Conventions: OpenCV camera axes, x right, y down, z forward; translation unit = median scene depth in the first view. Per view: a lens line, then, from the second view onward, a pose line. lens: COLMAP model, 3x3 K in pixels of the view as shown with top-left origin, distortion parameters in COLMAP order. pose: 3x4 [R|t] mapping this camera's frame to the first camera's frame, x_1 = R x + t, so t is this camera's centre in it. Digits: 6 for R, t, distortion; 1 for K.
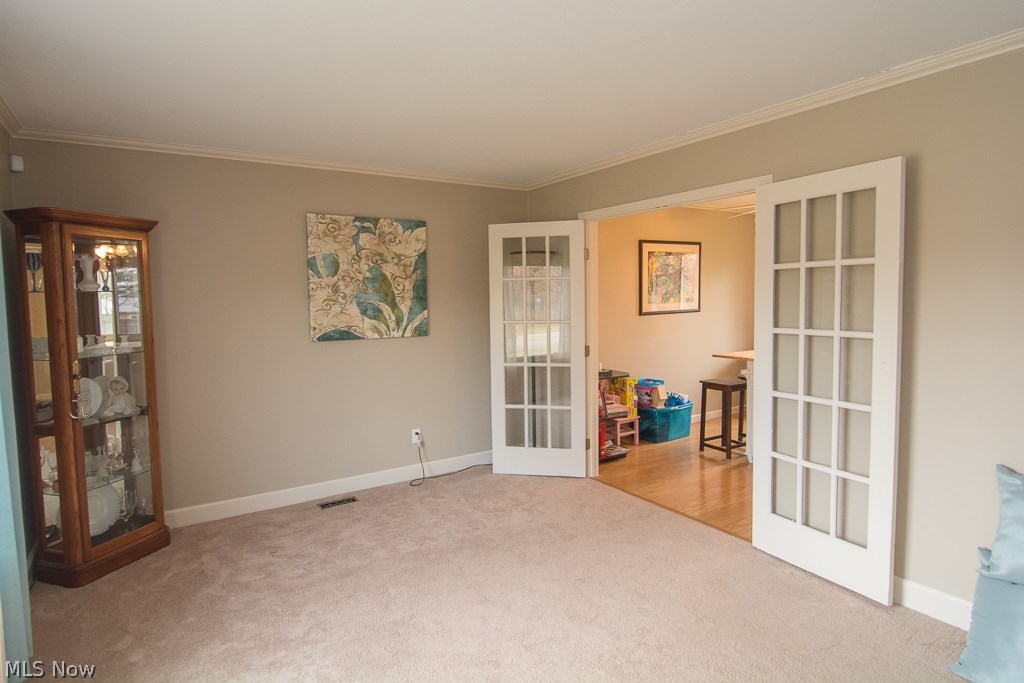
lens RADIAL K [[555.2, 0, 512.0], [0, 555.2, 341.5], [0, 0, 1]] dist [0.000846, -0.020801]
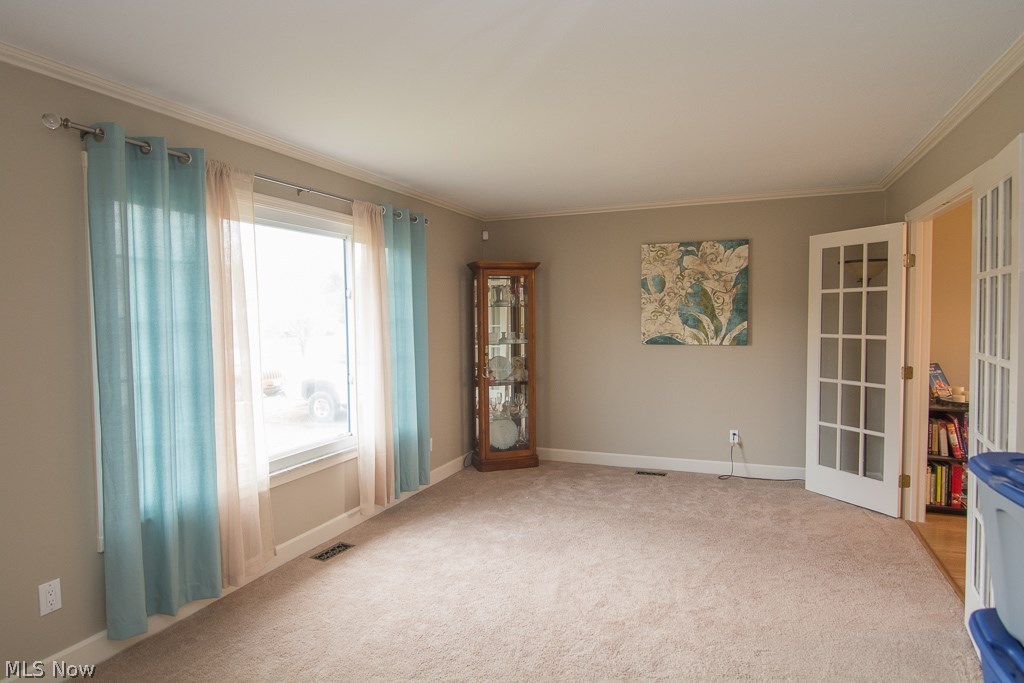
lens RADIAL K [[568.1, 0, 512.0], [0, 568.1, 341.5], [0, 0, 1]] dist [-0.003366, -0.000494]
pose [[0.587240, 0.049452, -0.807901, 0.499119], [-0.059157, 0.998085, 0.018094, -0.011054], [0.807248, 0.037167, 0.589041, -0.016226]]
